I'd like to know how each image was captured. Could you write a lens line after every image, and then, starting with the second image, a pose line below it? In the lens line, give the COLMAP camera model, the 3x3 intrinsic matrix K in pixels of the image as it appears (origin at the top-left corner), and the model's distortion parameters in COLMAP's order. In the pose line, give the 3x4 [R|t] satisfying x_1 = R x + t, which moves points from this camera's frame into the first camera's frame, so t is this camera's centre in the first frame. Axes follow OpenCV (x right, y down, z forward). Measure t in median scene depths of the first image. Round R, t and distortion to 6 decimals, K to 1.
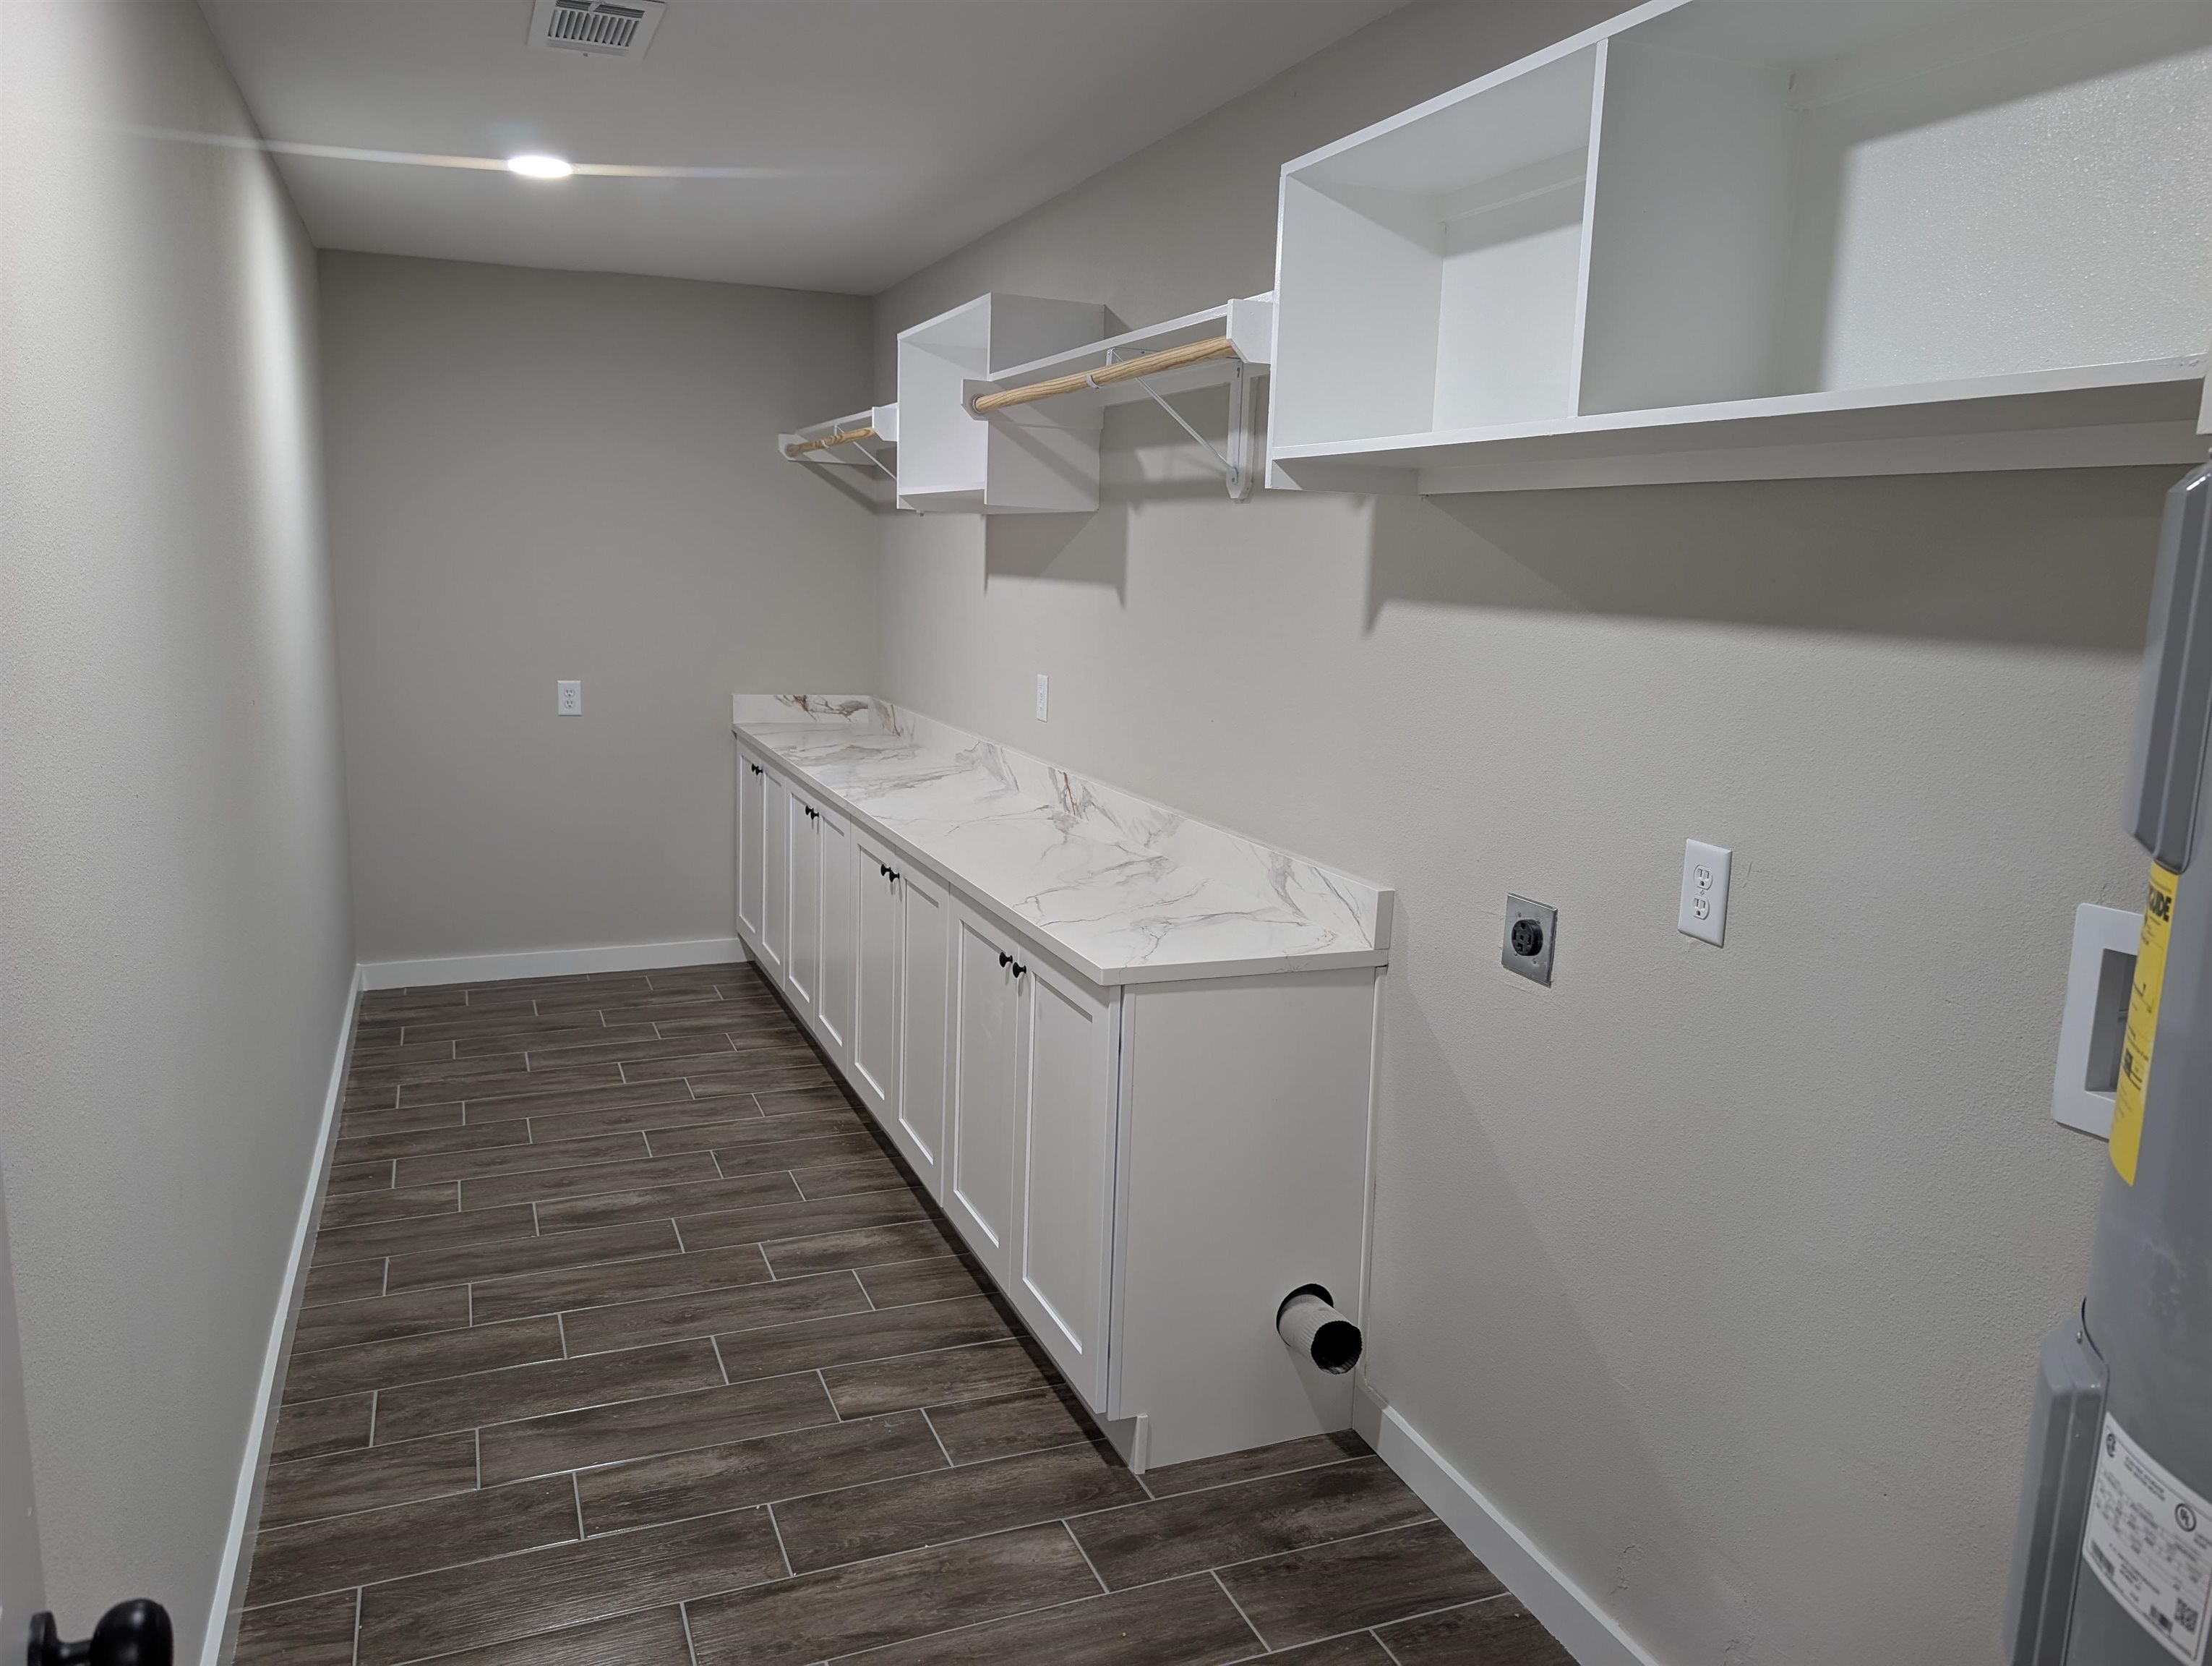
lens RADIAL K [[1577.6, 0, 1102.4], [0, 1577.6, 840.1], [0, 0, 1]] dist [0.009029, 0.001049]
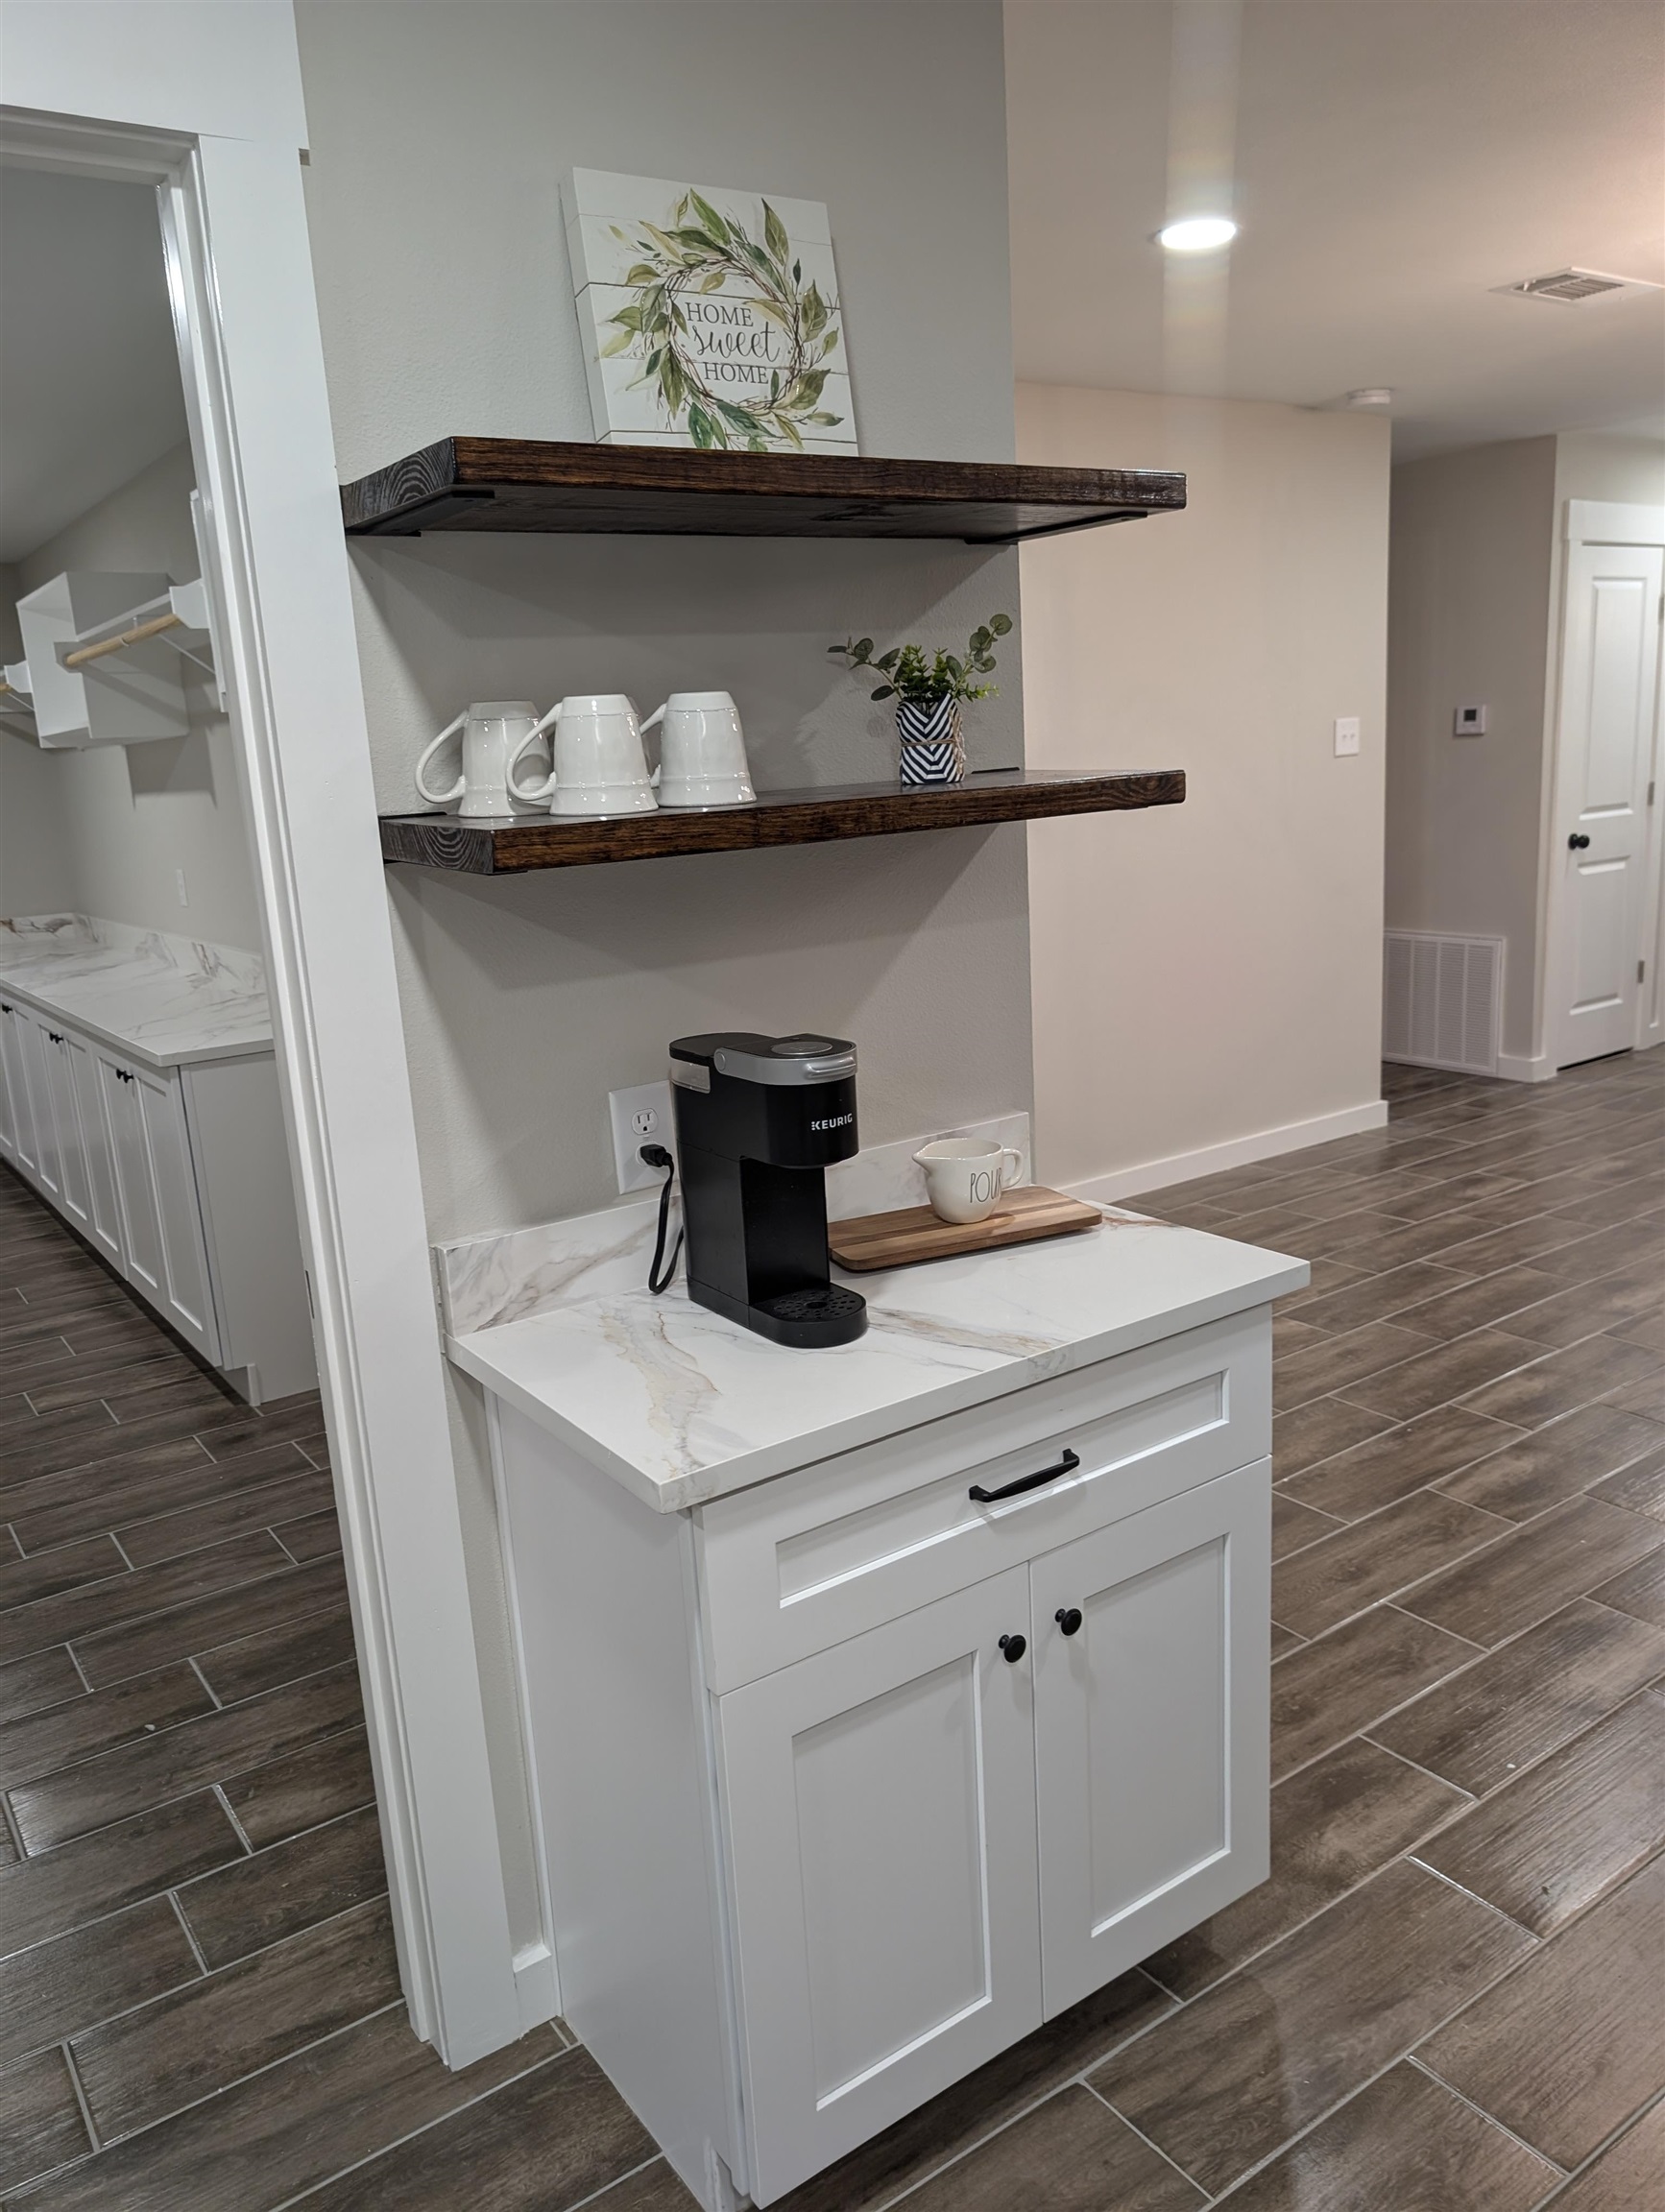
lens RADIAL K [[1633.0, 0, 832.1], [0, 1633.0, 1101.9], [0, 0, 1]] dist [-0.008605, -0.000078]
pose [[0.970437, -0.142055, 0.195120, 0.217488], [0.135191, 0.989650, 0.048128, 0.098361], [-0.199937, -0.020326, 0.979598, -0.427115]]
